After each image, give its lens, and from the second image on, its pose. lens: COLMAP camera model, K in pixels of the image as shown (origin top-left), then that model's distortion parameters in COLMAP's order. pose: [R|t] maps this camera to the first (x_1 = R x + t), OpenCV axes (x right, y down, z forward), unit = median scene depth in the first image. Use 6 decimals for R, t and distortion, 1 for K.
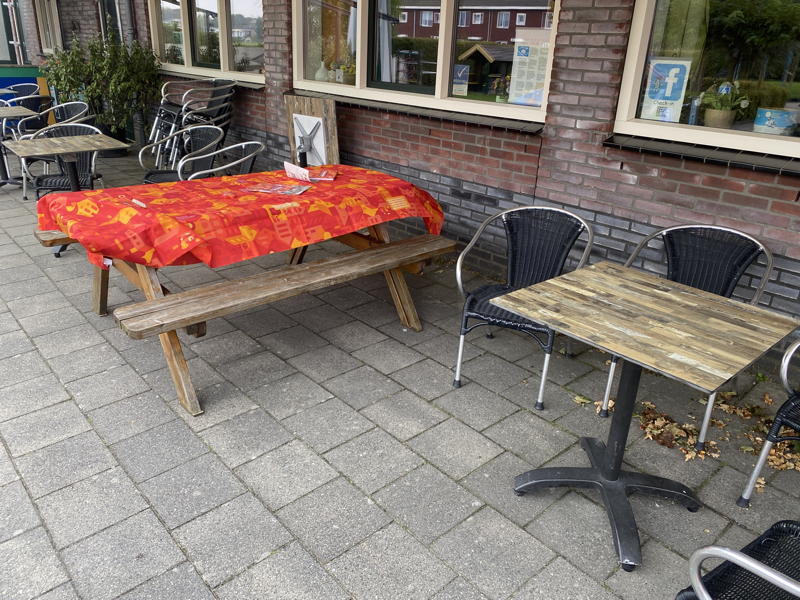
lens RADIAL K [[615.3, 0, 399.1], [0, 615.3, 298.5], [0, 0, 1]] dist [0.011103, -0.012453]
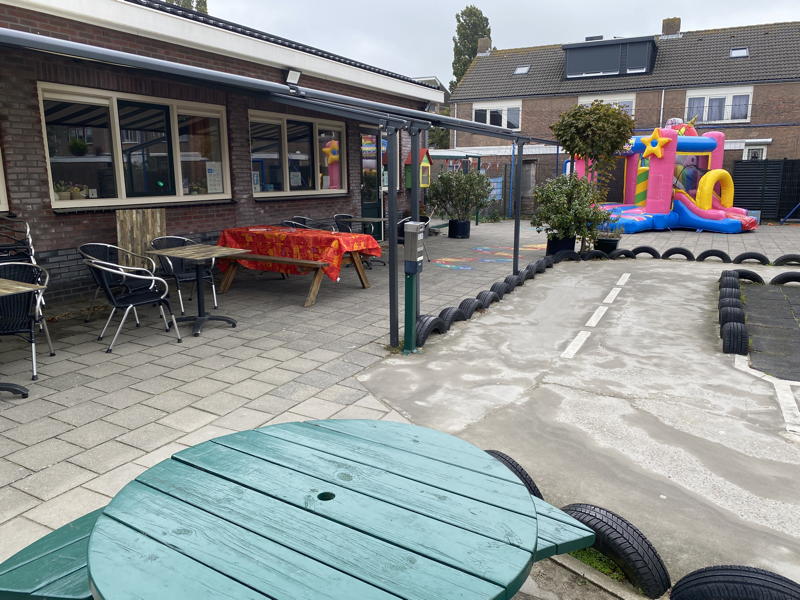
lens RADIAL K [[600.7, 0, 400.6], [0, 600.7, 304.9], [0, 0, 1]] dist [-0.002705, -0.003574]
pose [[-0.340500, -0.236045, 0.910133, -2.037874], [0.351105, 0.866034, 0.355963, -0.480055], [-0.872230, 0.440758, -0.212008, 0.998503]]
